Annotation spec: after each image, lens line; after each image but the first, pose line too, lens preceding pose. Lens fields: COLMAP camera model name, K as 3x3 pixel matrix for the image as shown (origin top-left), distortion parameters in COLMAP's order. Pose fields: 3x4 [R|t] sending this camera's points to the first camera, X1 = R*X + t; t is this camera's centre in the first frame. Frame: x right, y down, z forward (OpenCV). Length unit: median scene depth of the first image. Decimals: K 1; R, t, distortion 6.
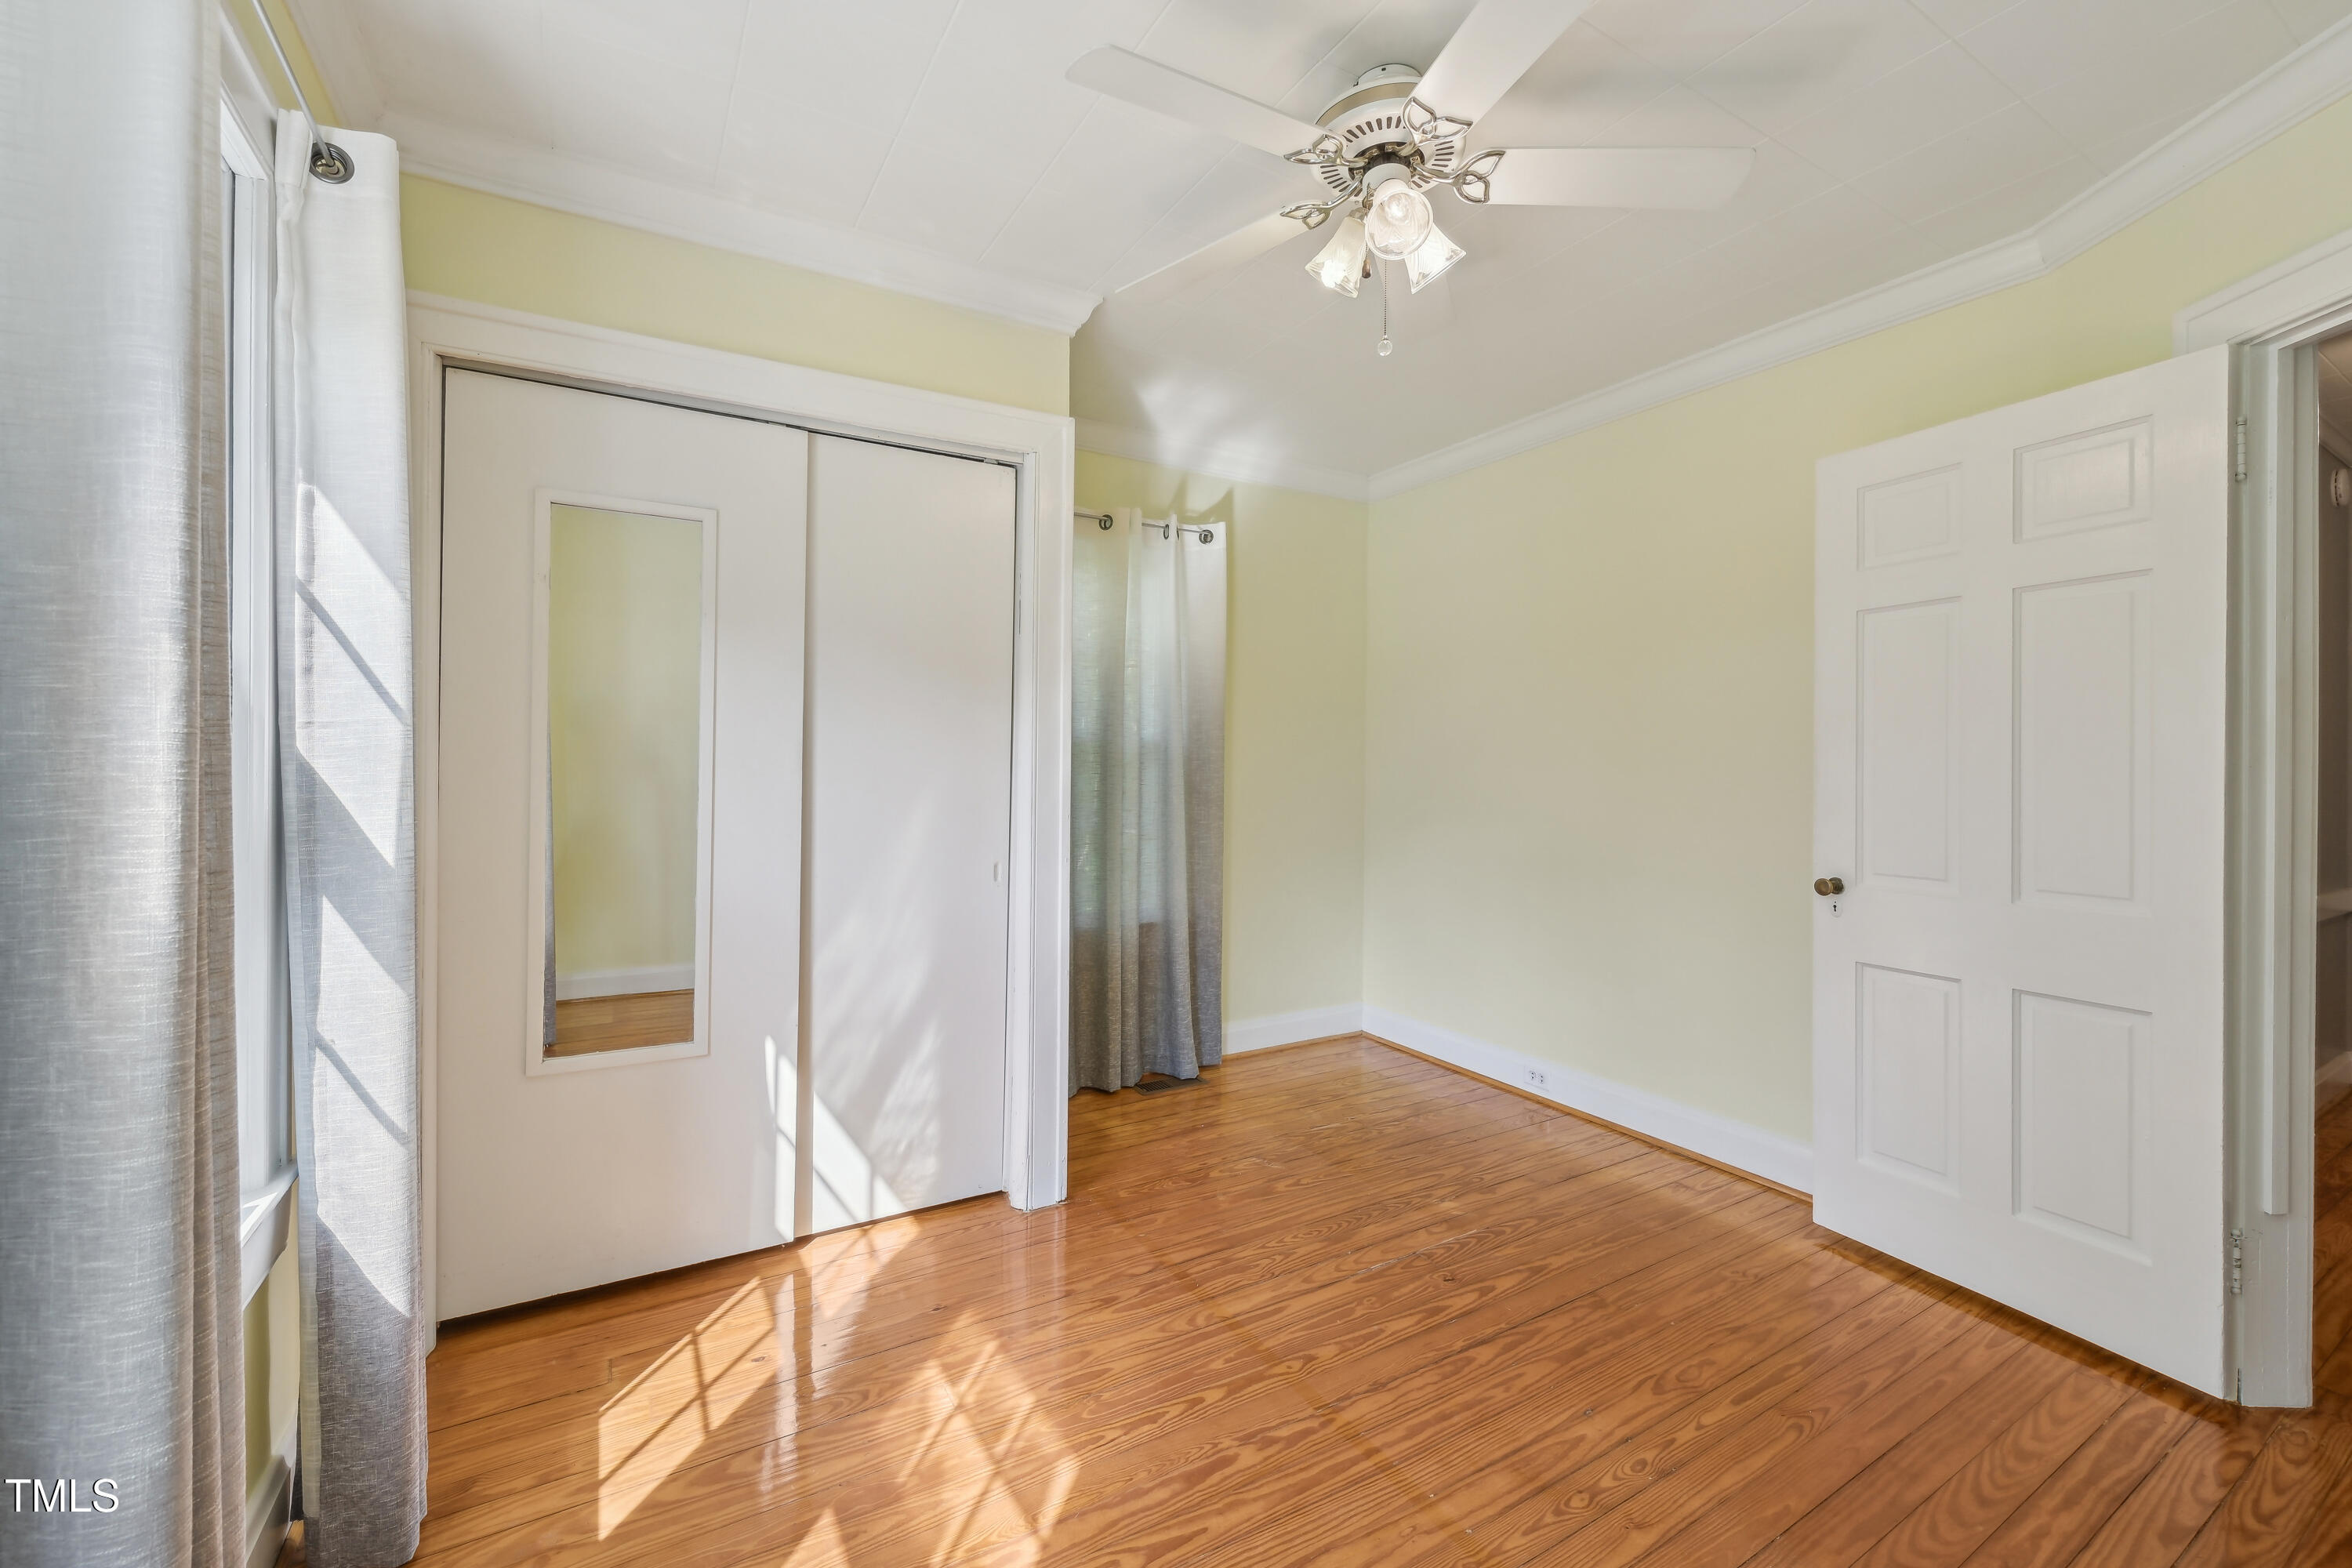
lens RADIAL K [[923.1, 0, 1171.6], [0, 923.1, 776.2], [0, 0, 1]] dist [0.000824, 0.000453]
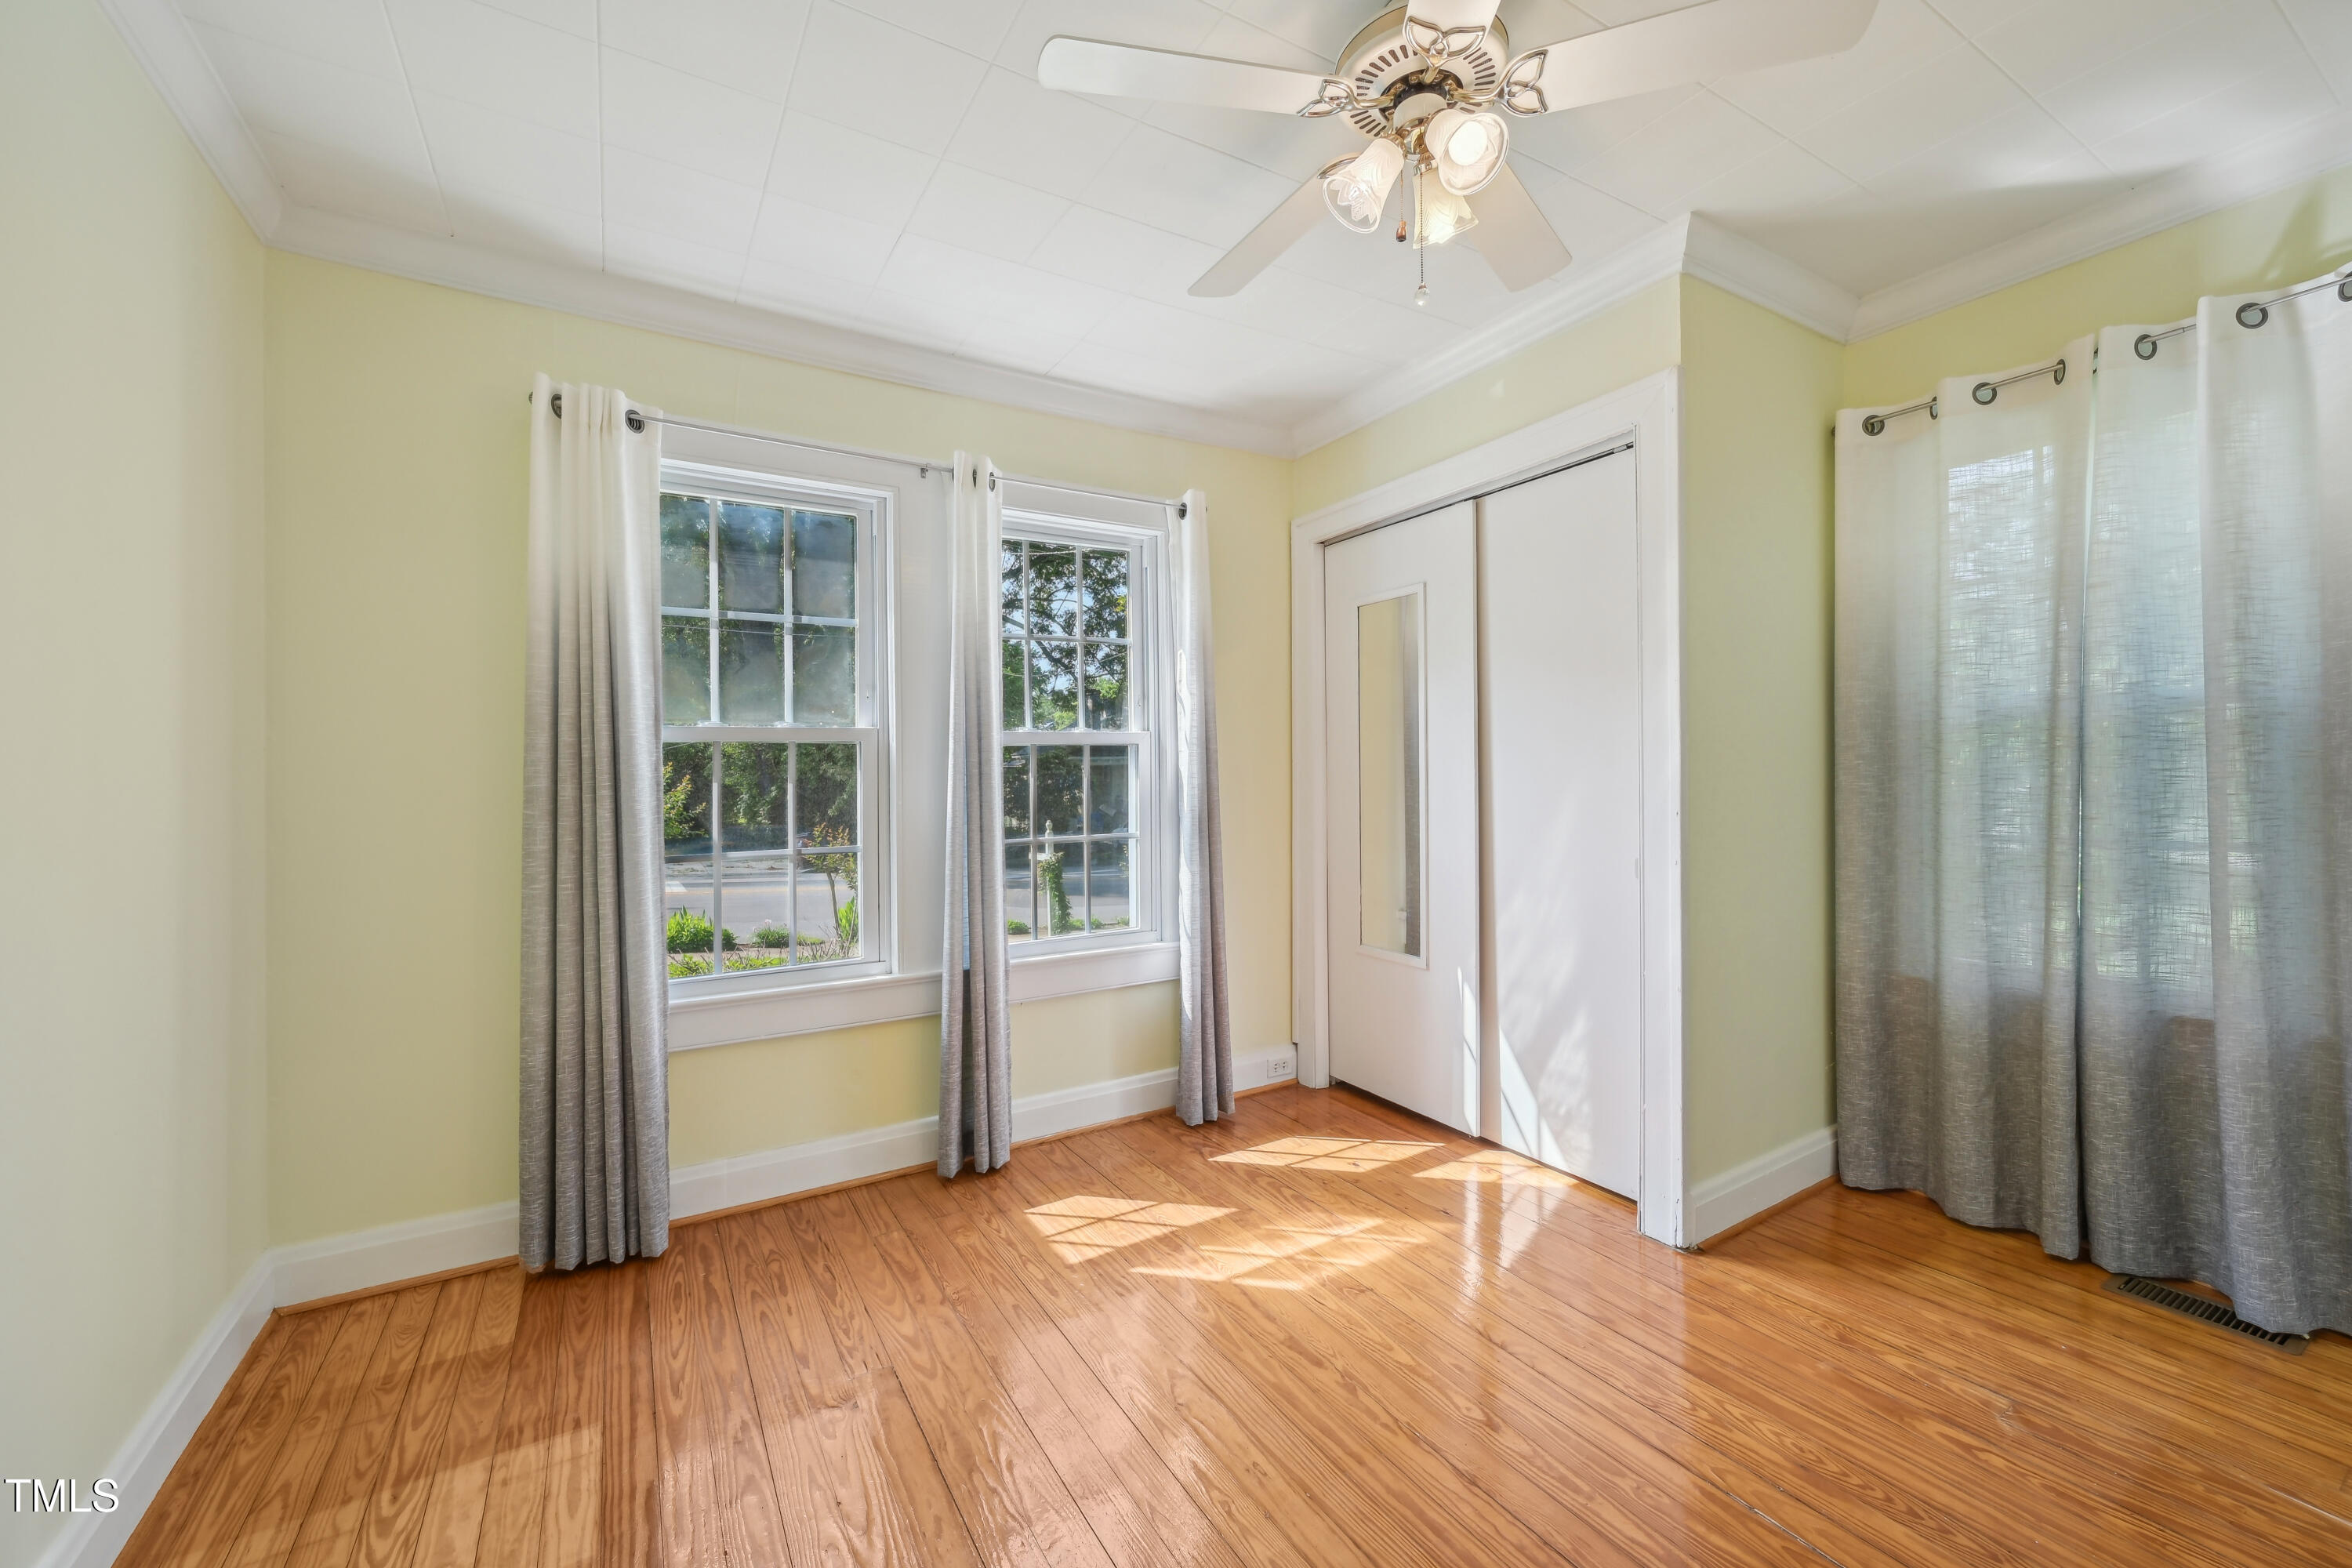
lens RADIAL K [[923.1, 0, 1186.2], [0, 923.1, 782.4], [0, 0, 1]] dist [0.000824, 0.000453]
pose [[0.022814, 0.004520, -0.999730, 0.829214], [0.005242, 0.999975, 0.004641, 0.006575], [0.999726, -0.005346, 0.022790, 0.557116]]
